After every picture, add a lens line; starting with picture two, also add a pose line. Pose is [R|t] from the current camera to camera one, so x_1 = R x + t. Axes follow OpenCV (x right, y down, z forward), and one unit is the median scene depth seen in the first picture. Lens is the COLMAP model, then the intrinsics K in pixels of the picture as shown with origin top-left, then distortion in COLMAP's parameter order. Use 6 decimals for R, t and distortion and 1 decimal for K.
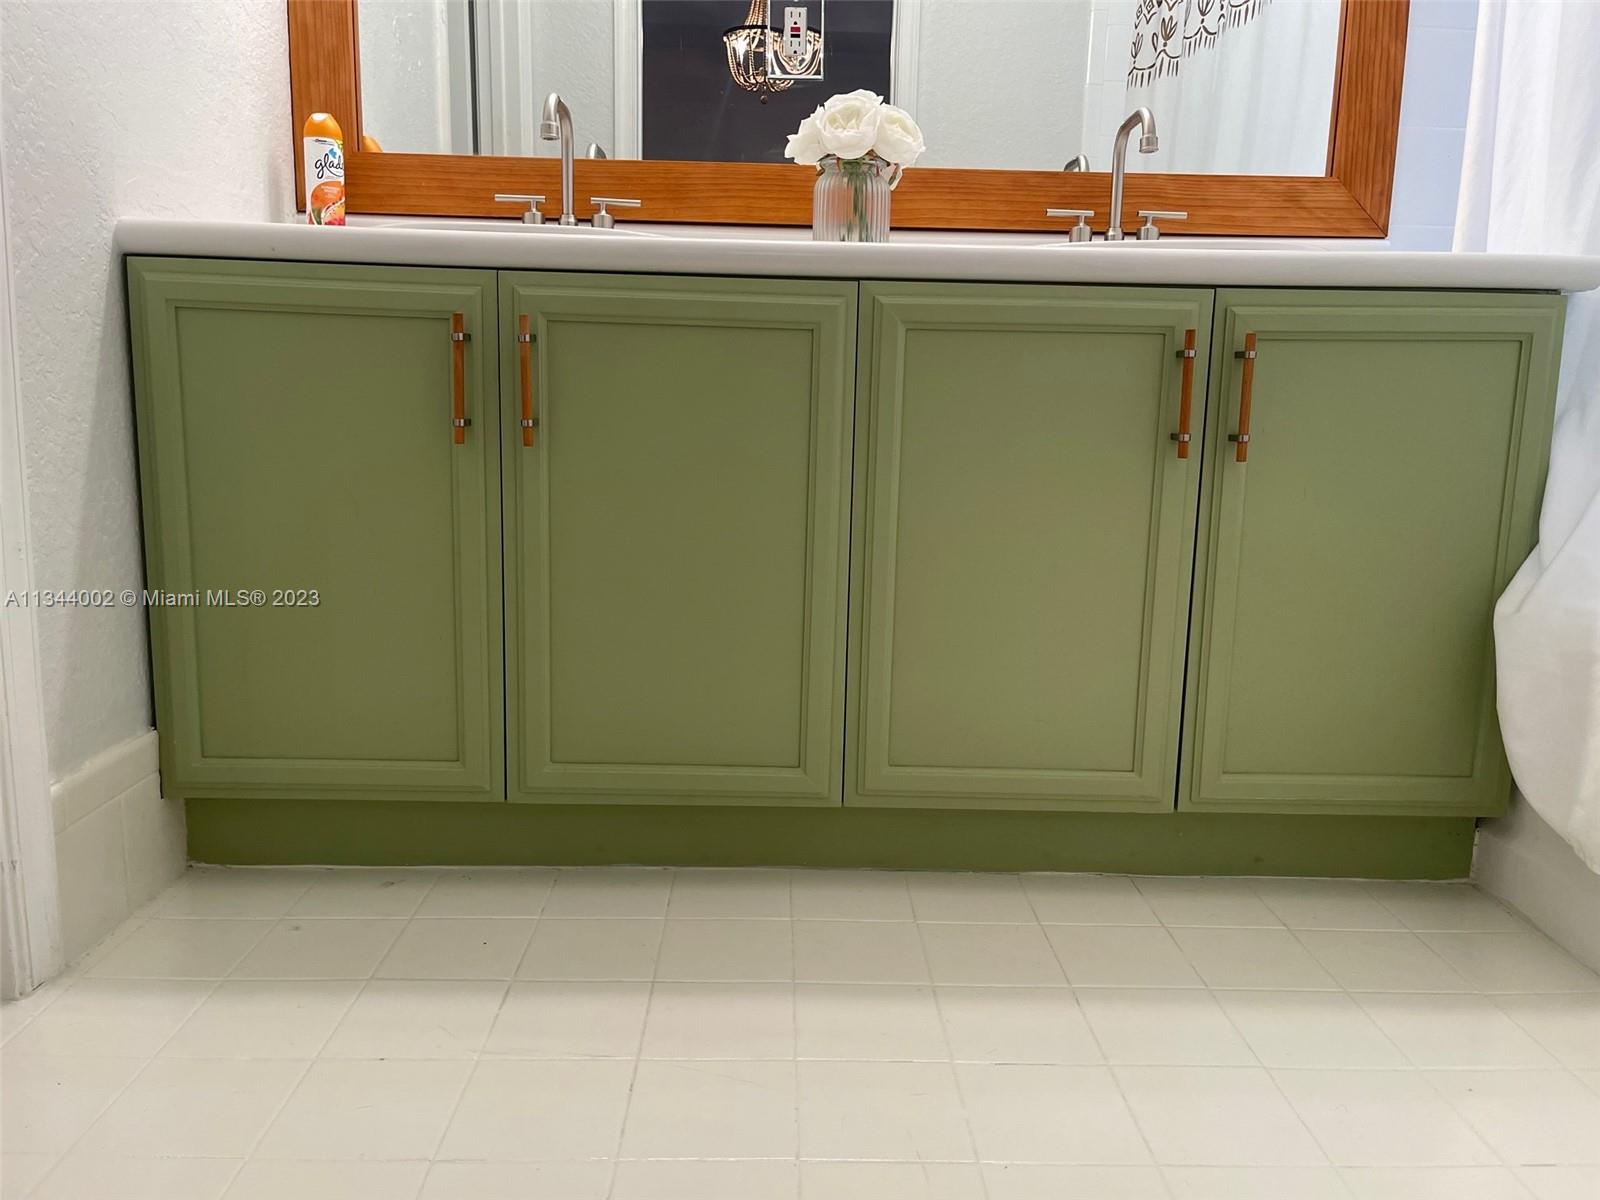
lens RADIAL K [[1212.9, 0, 803.6], [0, 1212.9, 597.8], [0, 0, 1]] dist [0.068570, -0.086829]
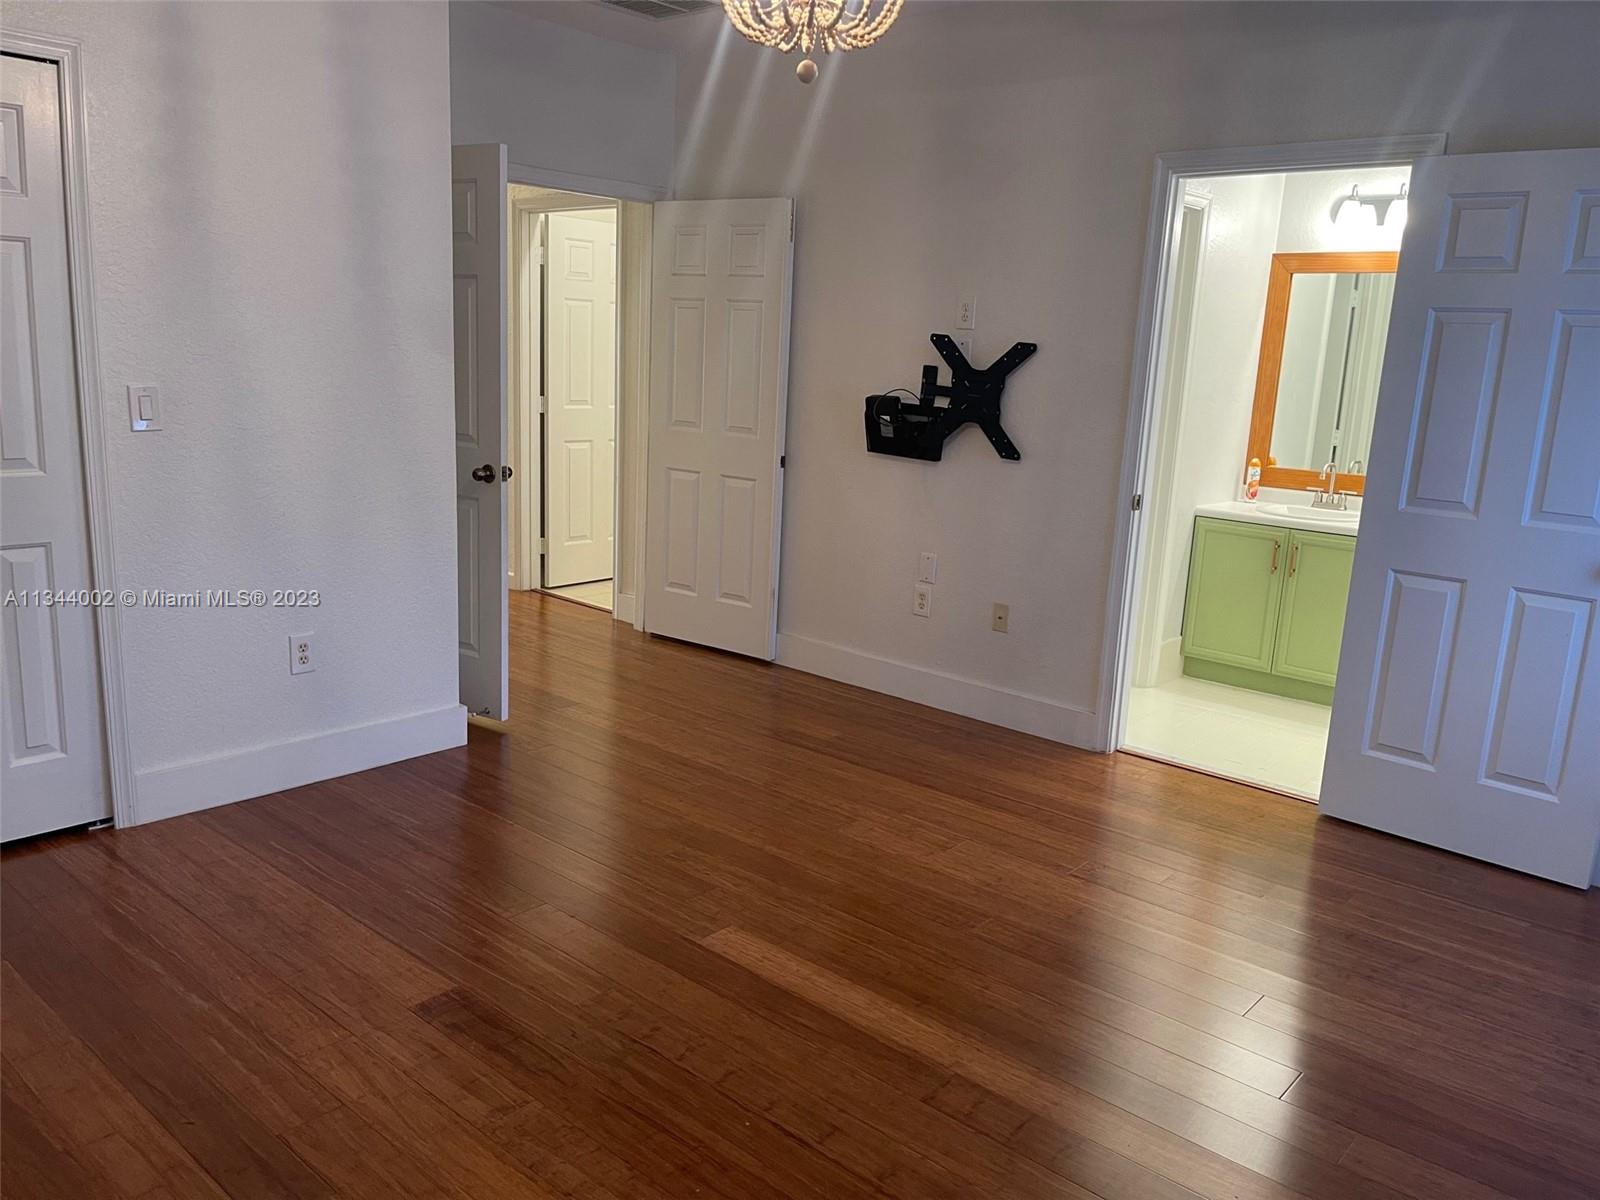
lens RADIAL K [[1212.9, 0, 804.7], [0, 1212.9, 599.4], [0, 0, 1]] dist [0.068570, -0.086829]
pose [[0.740309, 0.151180, -0.655048, 0.896931], [-0.138655, 0.987773, 0.071268, -0.094693], [0.657813, 0.038065, 0.752219, -2.196567]]
